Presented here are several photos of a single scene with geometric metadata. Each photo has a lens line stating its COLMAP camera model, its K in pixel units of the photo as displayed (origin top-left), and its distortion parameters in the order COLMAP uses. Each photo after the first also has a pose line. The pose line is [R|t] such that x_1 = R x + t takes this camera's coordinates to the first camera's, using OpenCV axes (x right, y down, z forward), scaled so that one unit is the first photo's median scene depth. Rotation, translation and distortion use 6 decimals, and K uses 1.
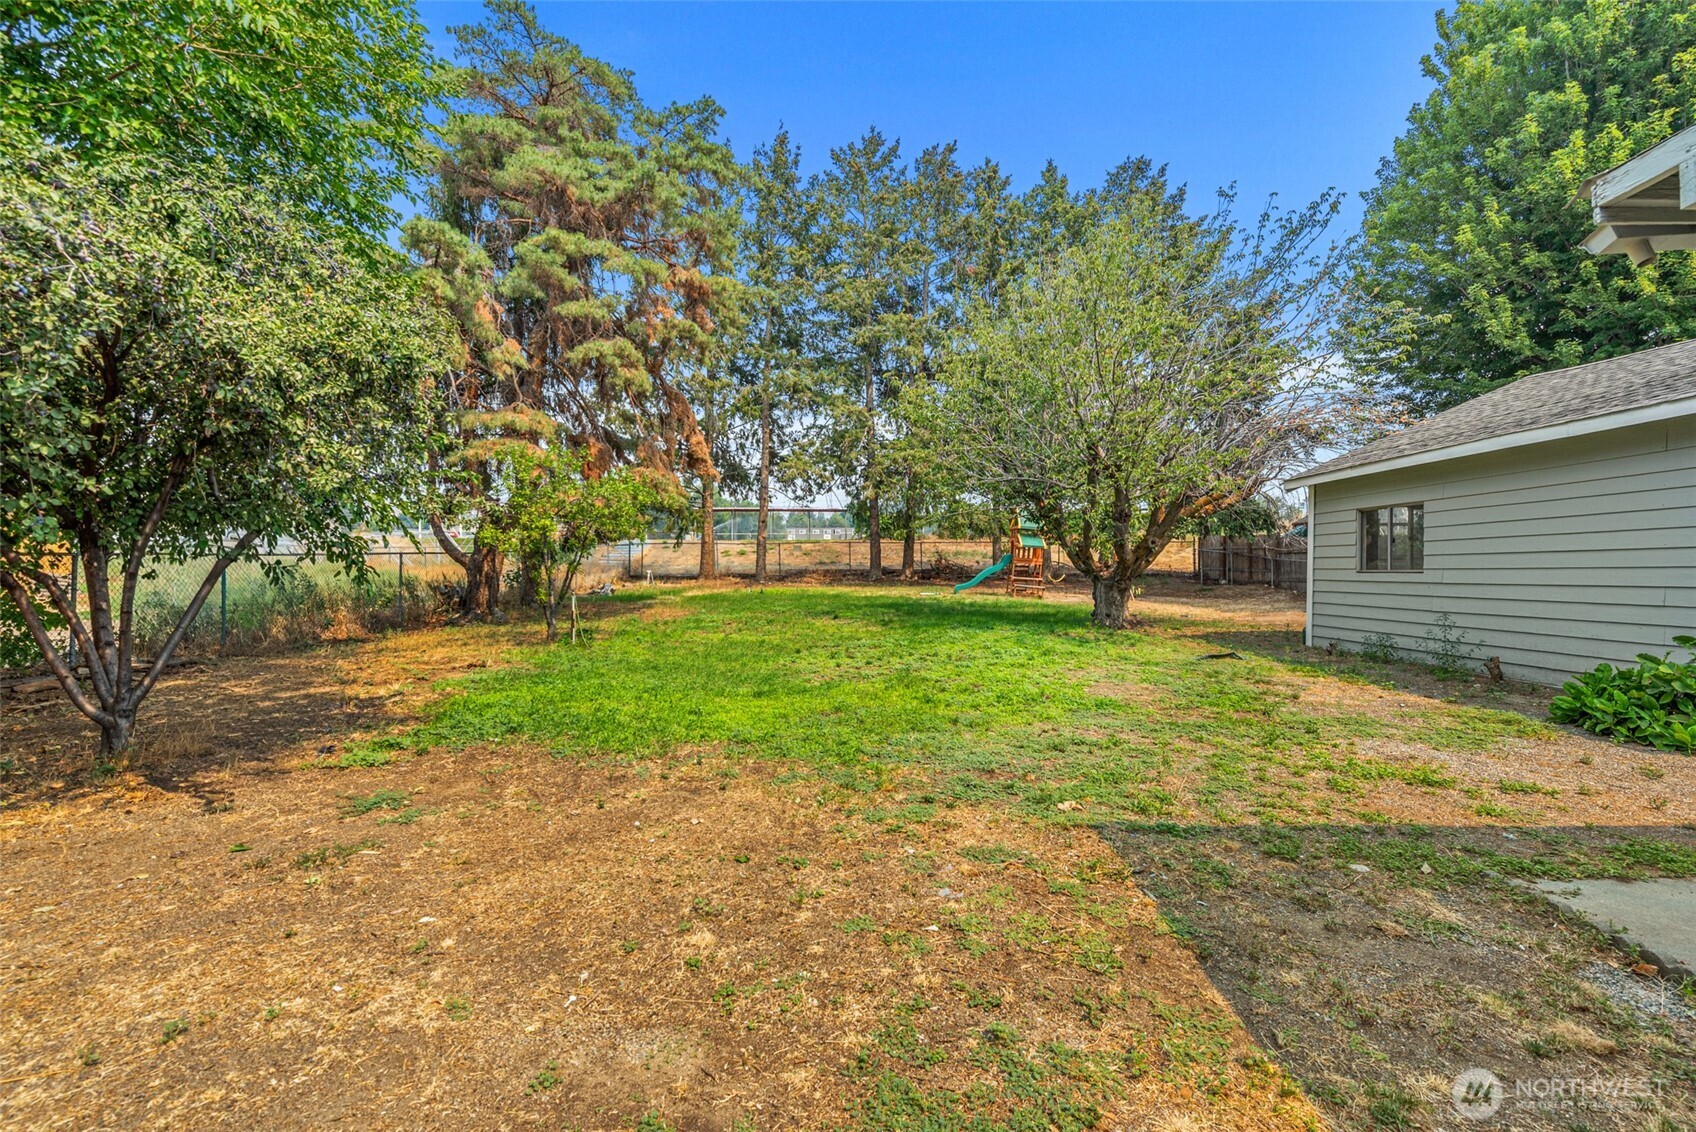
lens RADIAL K [[731.9, 0, 846.0], [0, 731.9, 573.0], [0, 0, 1]] dist [-0.001433, 0.000998]
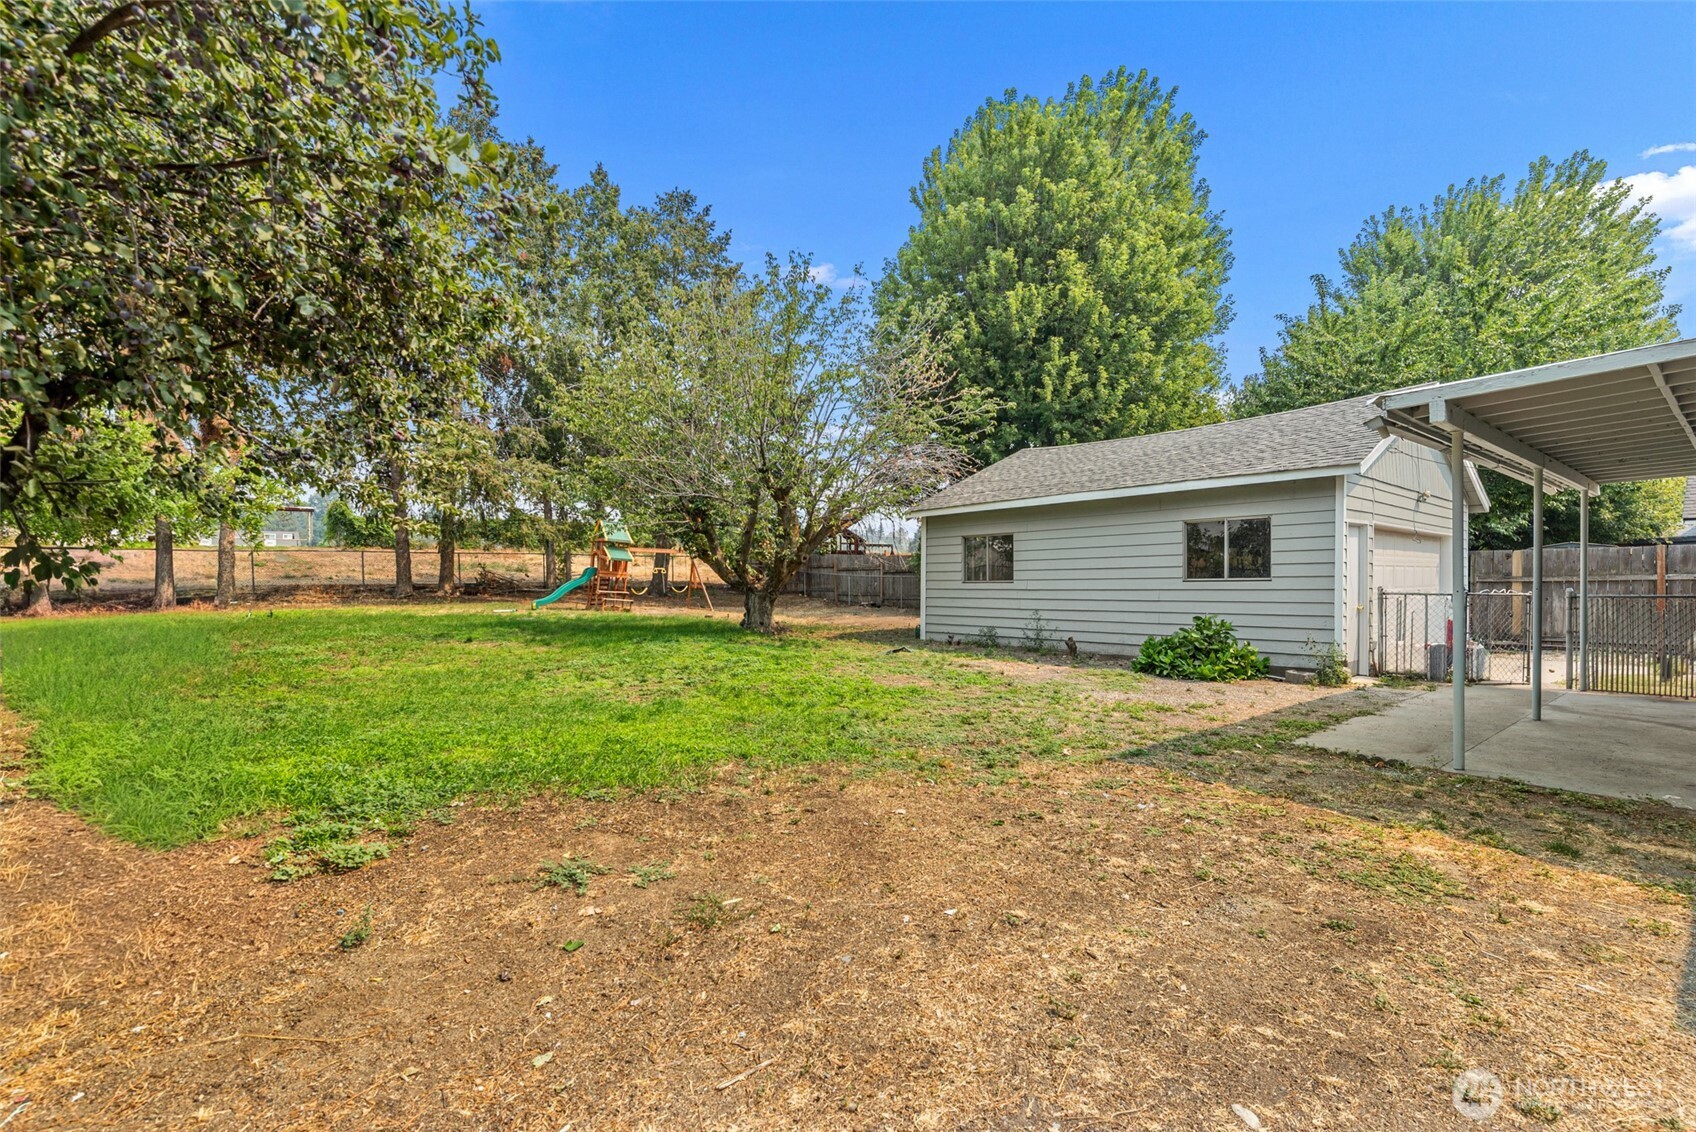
lens RADIAL K [[731.9, 0, 873.9], [0, 731.9, 589.8], [0, 0, 1]] dist [-0.001433, 0.000998]
pose [[0.780129, -0.014133, 0.625459, -0.193132], [0.011086, 0.999900, 0.008766, -0.001118], [-0.625520, 0.000095, 0.780208, 0.034369]]
